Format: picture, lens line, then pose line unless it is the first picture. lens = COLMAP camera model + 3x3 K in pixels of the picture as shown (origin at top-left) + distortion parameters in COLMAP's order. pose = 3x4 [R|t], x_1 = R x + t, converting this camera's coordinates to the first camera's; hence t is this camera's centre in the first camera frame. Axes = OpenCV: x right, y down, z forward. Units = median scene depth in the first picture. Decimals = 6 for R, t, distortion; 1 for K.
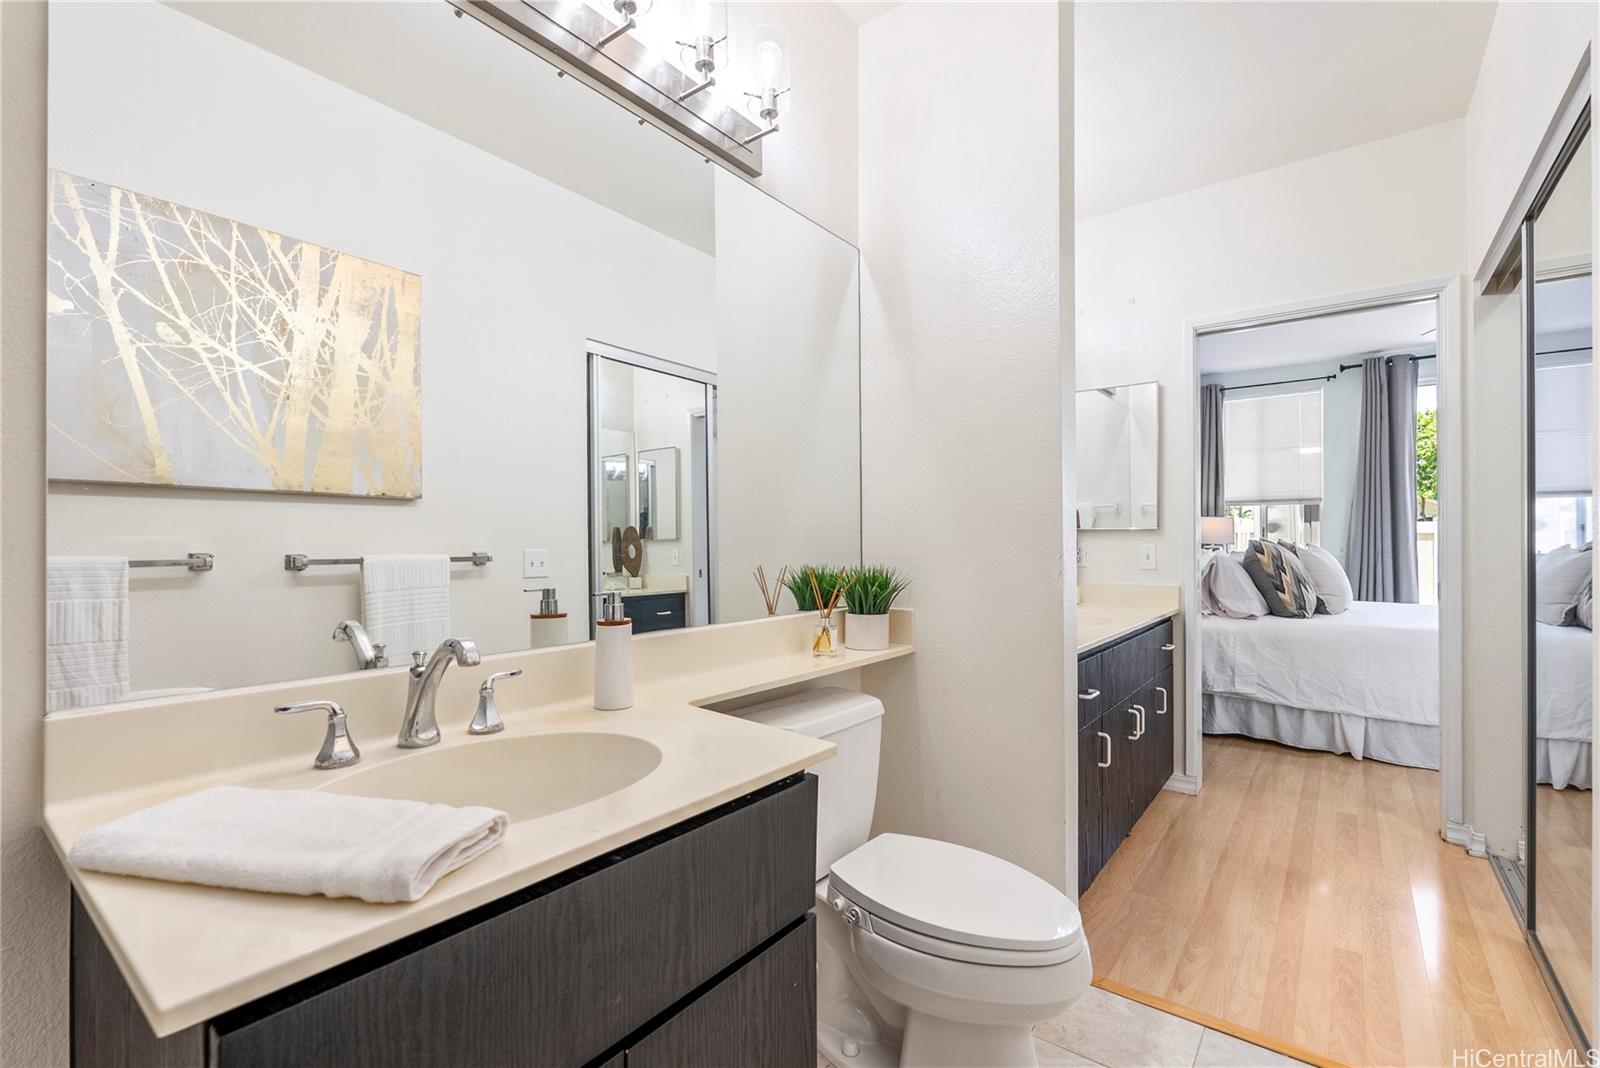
lens RADIAL K [[710.2, 0, 804.7], [0, 710.2, 539.8], [0, 0, 1]] dist [-0.001135, 0.000419]
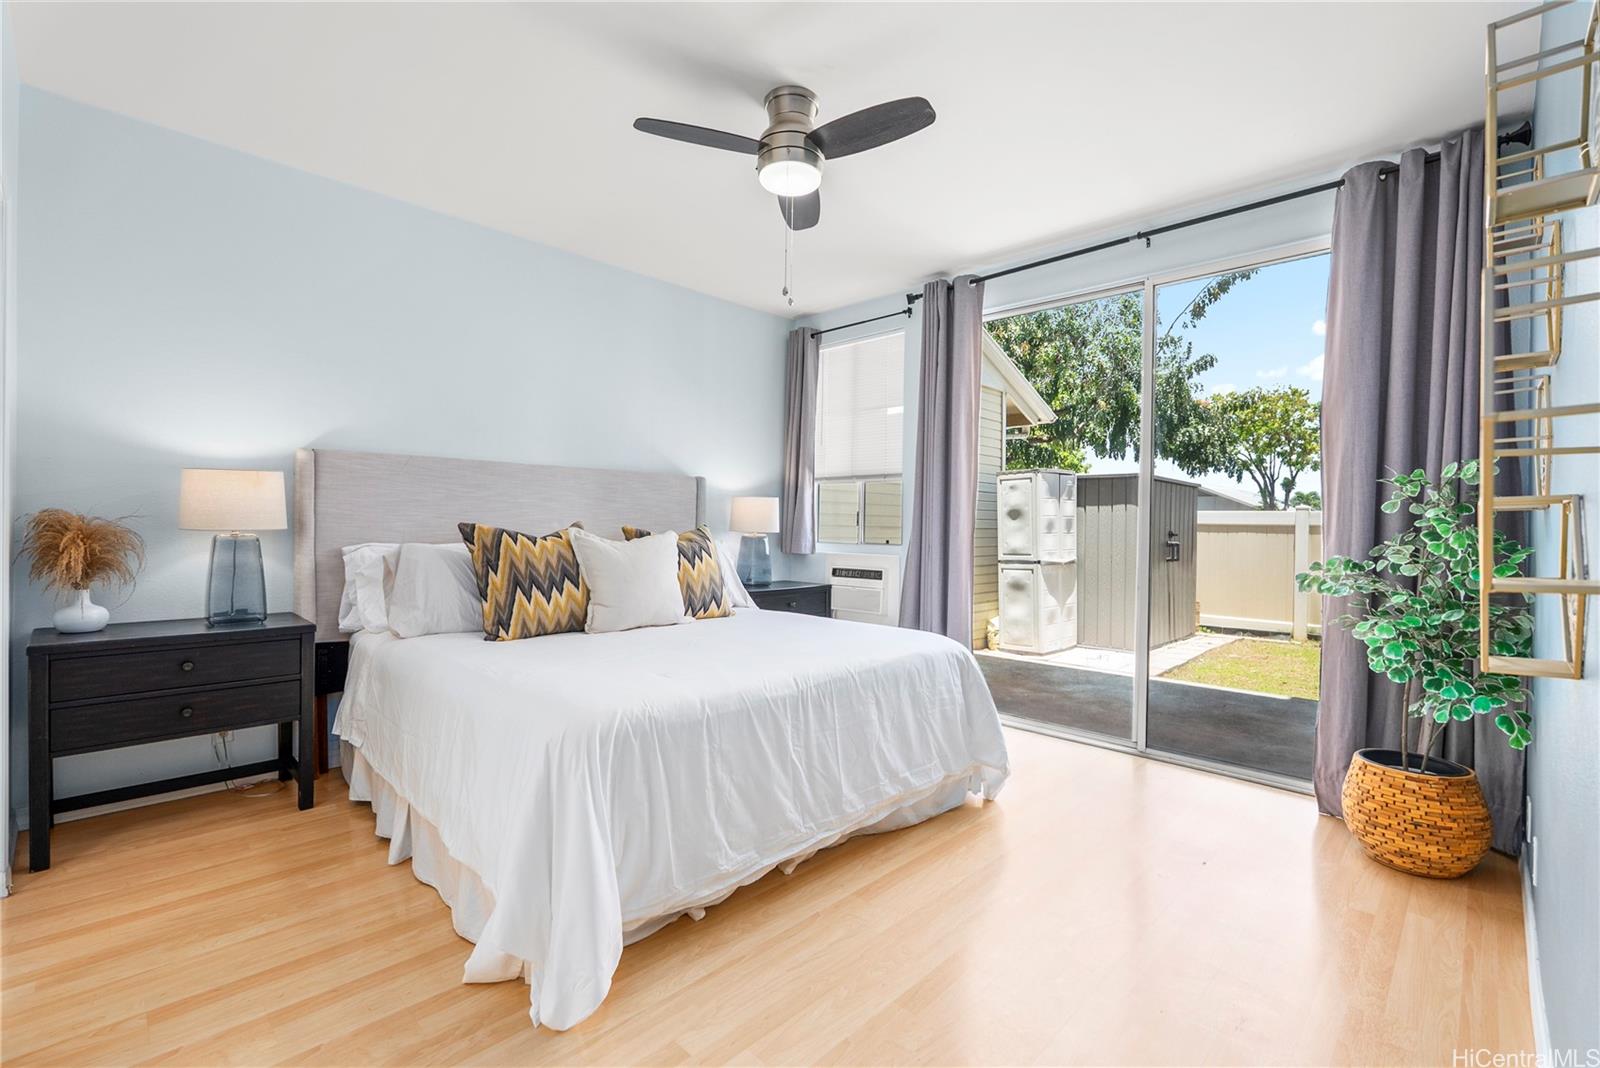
lens RADIAL K [[710.2, 0, 804.7], [0, 710.2, 539.8], [0, 0, 1]] dist [-0.001135, 0.000419]
pose [[0.994360, 0.012603, -0.105304, 0.709135], [-0.010520, 0.999738, 0.020312, -0.001386], [0.105532, -0.019089, 0.994233, 0.233067]]
